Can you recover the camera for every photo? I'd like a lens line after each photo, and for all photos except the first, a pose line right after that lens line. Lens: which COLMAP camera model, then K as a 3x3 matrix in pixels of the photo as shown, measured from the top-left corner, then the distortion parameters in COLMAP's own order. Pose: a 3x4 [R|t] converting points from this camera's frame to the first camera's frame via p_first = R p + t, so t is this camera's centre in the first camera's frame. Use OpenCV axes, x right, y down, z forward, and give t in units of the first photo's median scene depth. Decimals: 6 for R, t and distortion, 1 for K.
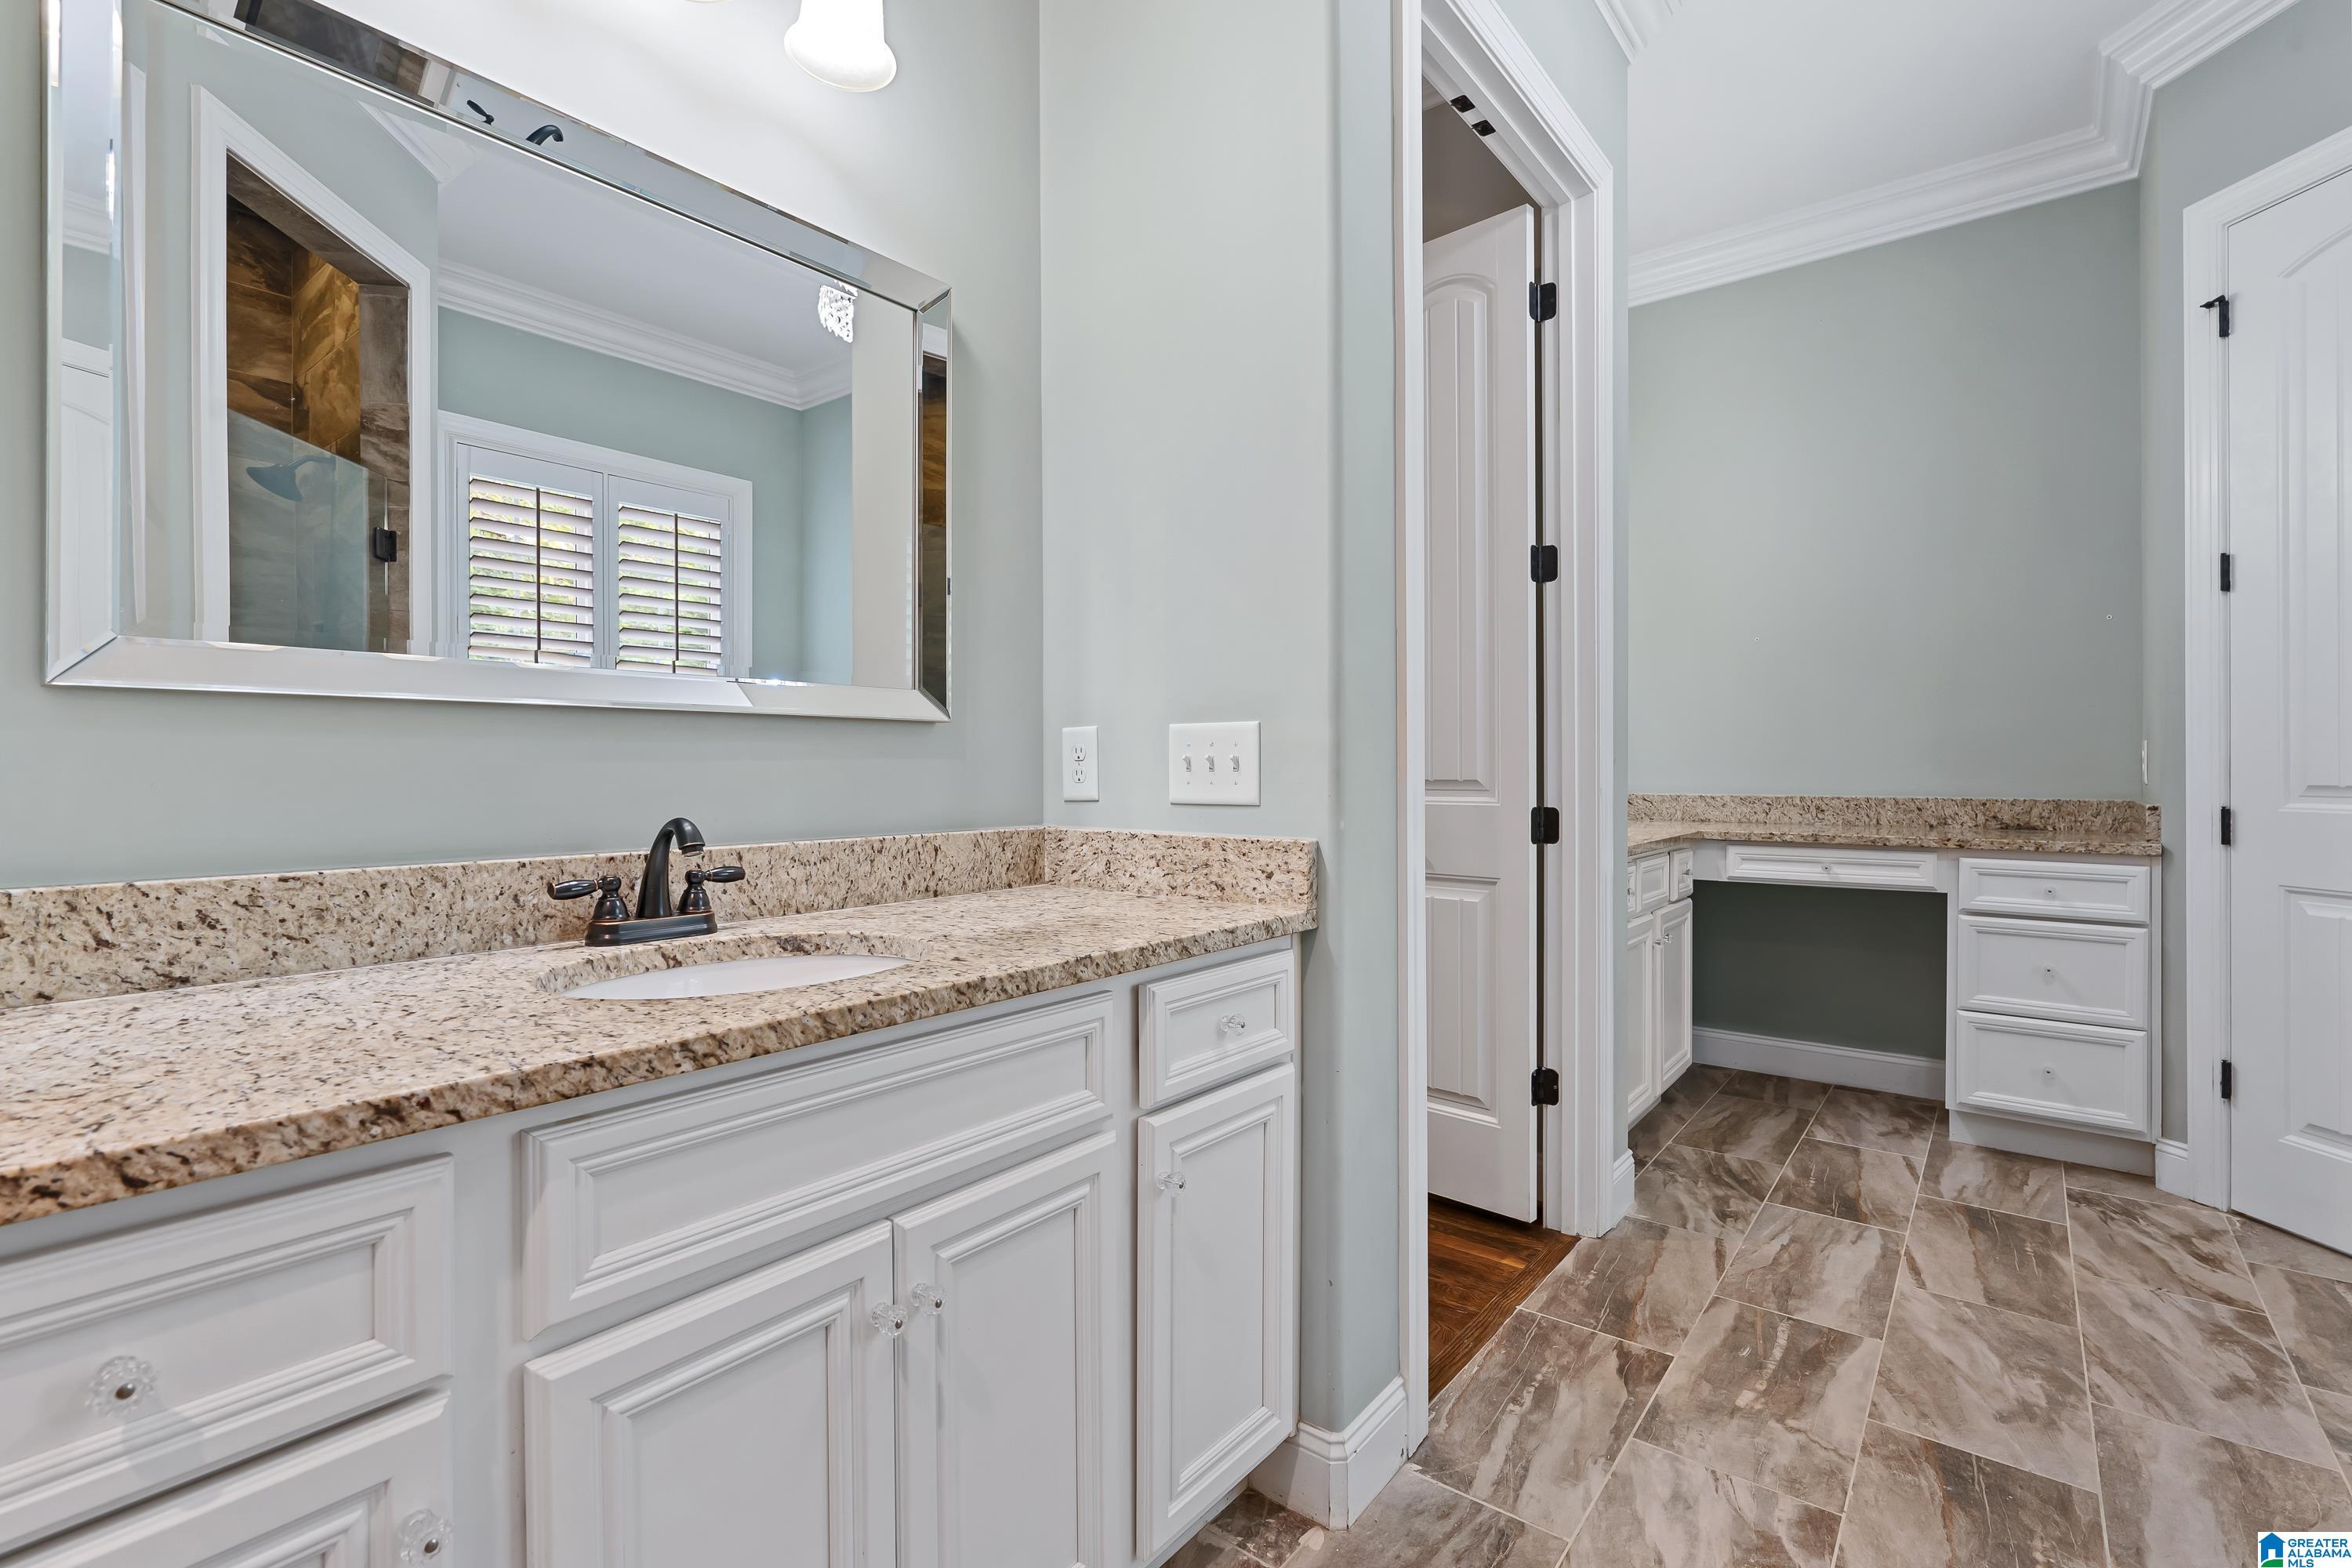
lens RADIAL K [[1071.5, 0, 1169.2], [0, 1071.5, 773.3], [0, 0, 1]] dist [-0.009195, 0.003336]
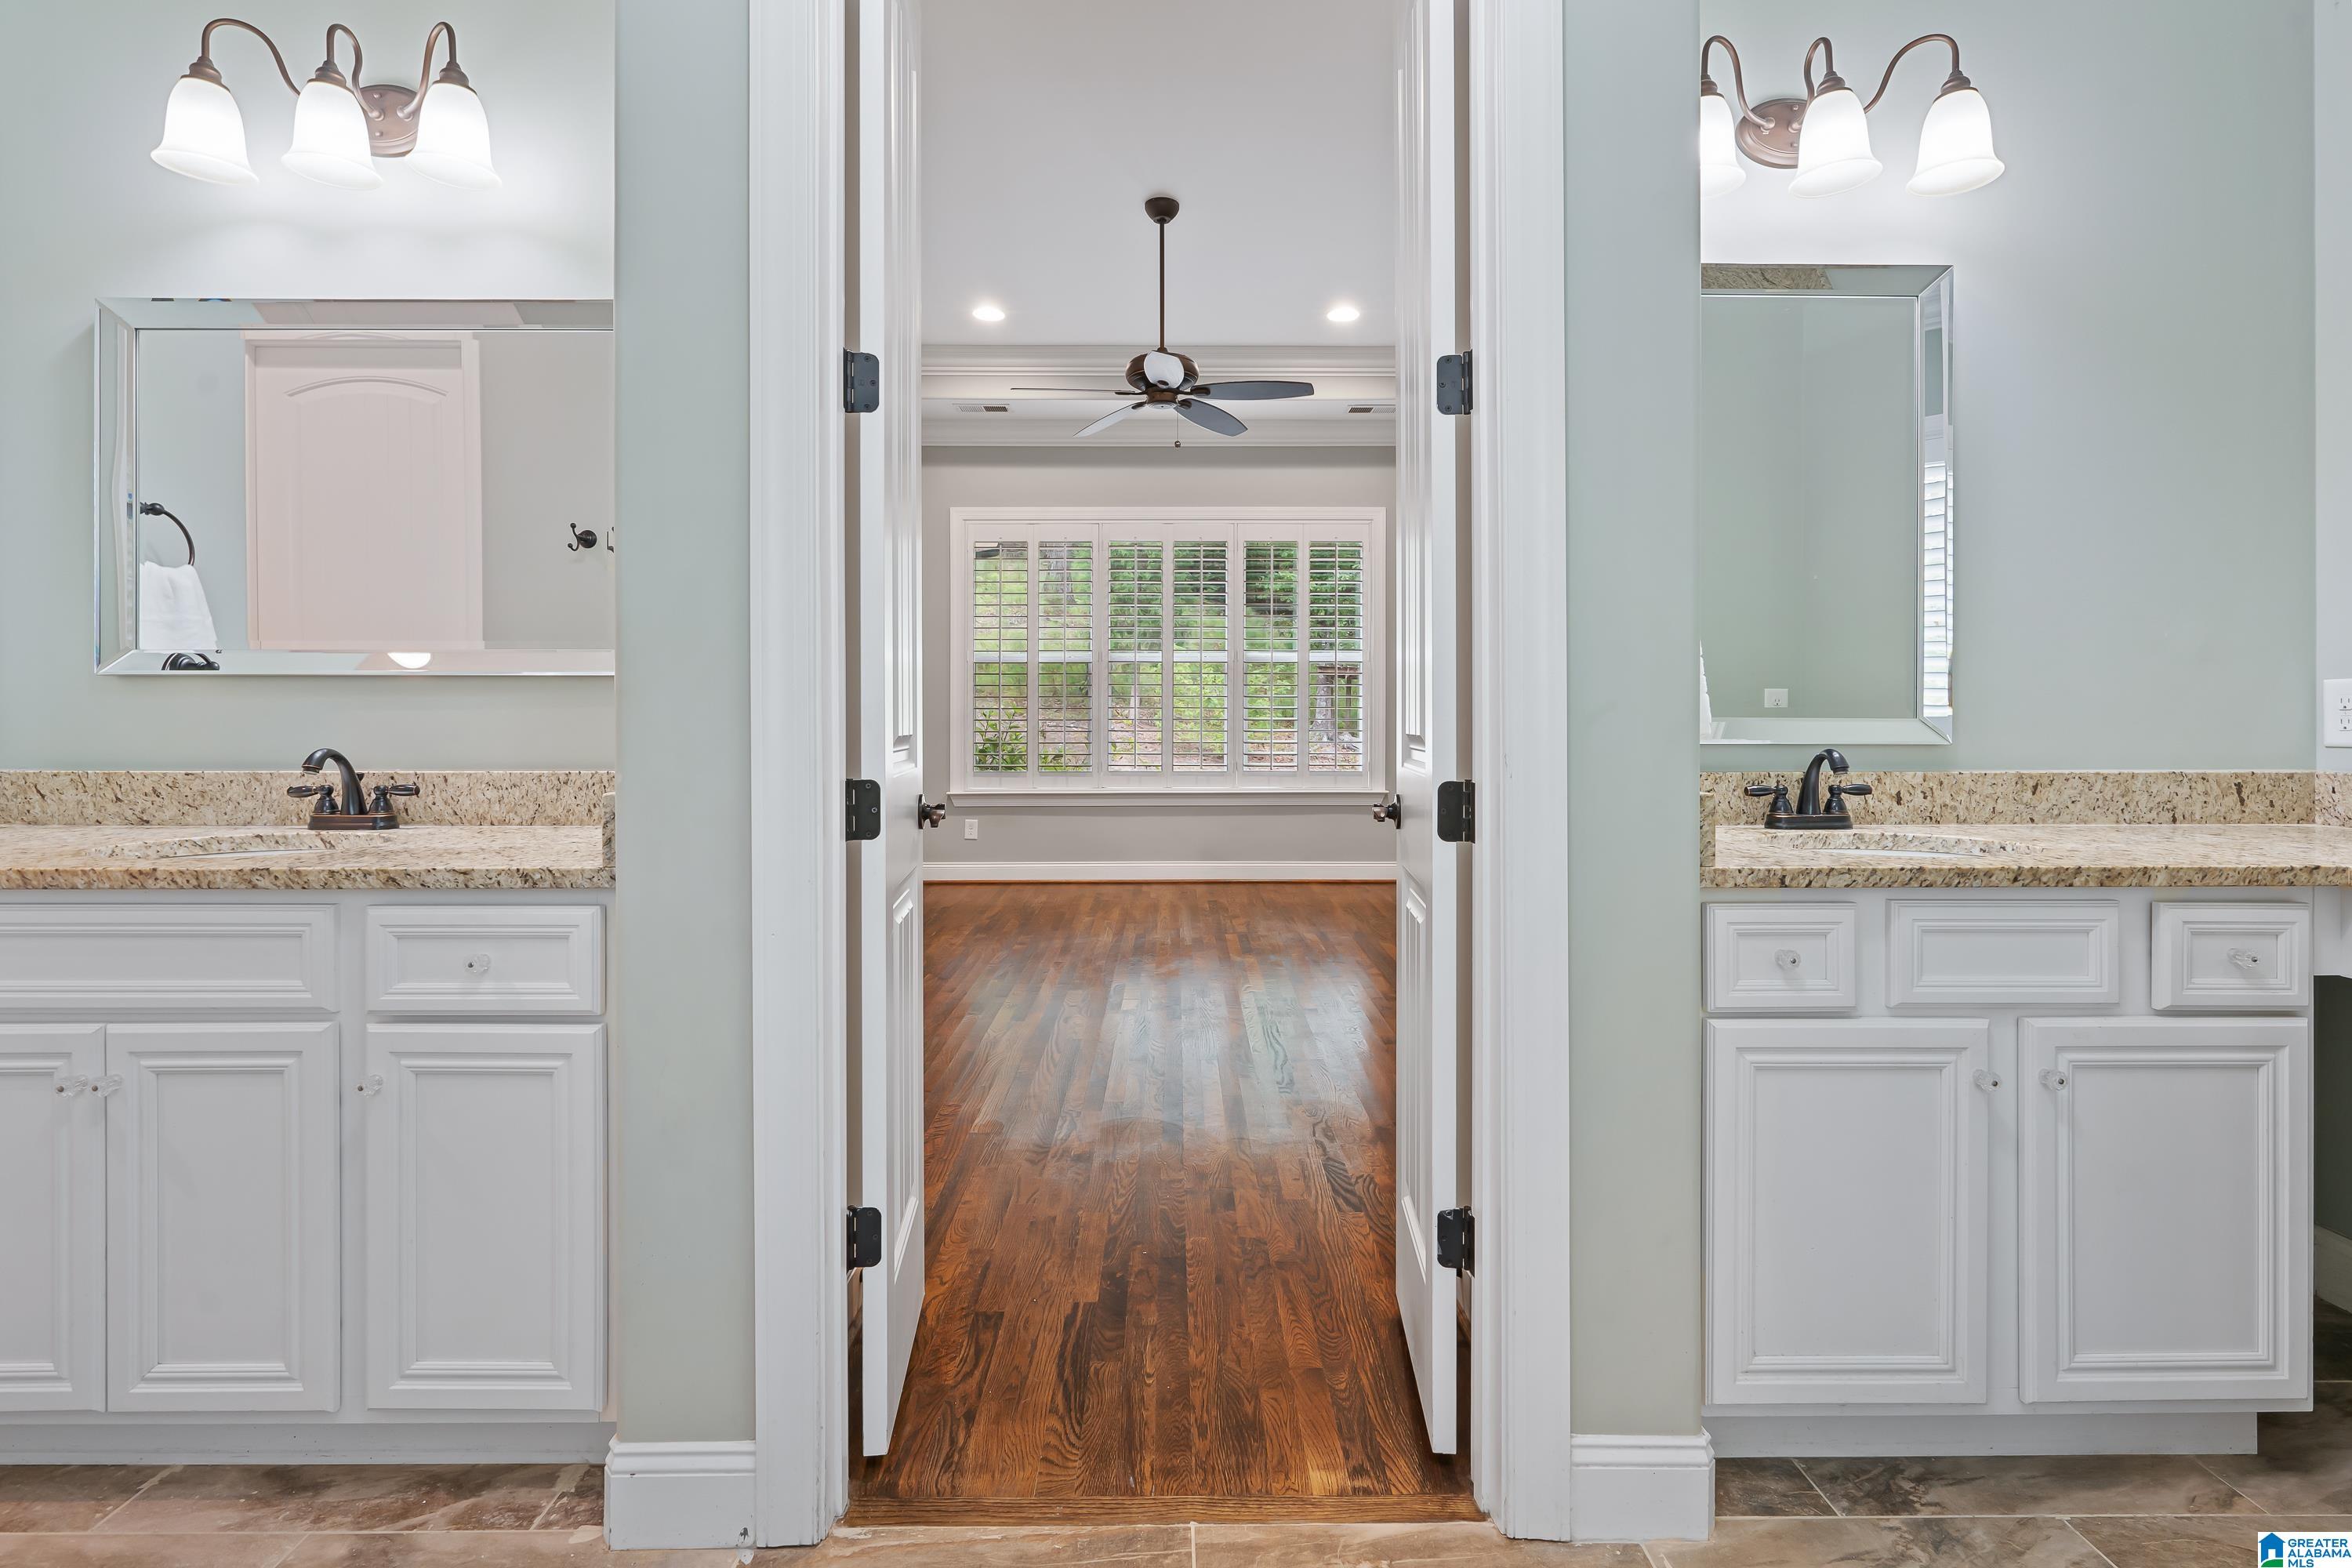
lens RADIAL K [[1071.5, 0, 1145.3], [0, 1071.5, 723.3], [0, 0, 1]] dist [-0.009195, 0.003336]
pose [[0.625469, 0.007296, -0.780215, 1.373172], [-0.004620, 0.999973, 0.005647, -0.006876], [0.780235, 0.000073, 0.625486, 0.931914]]
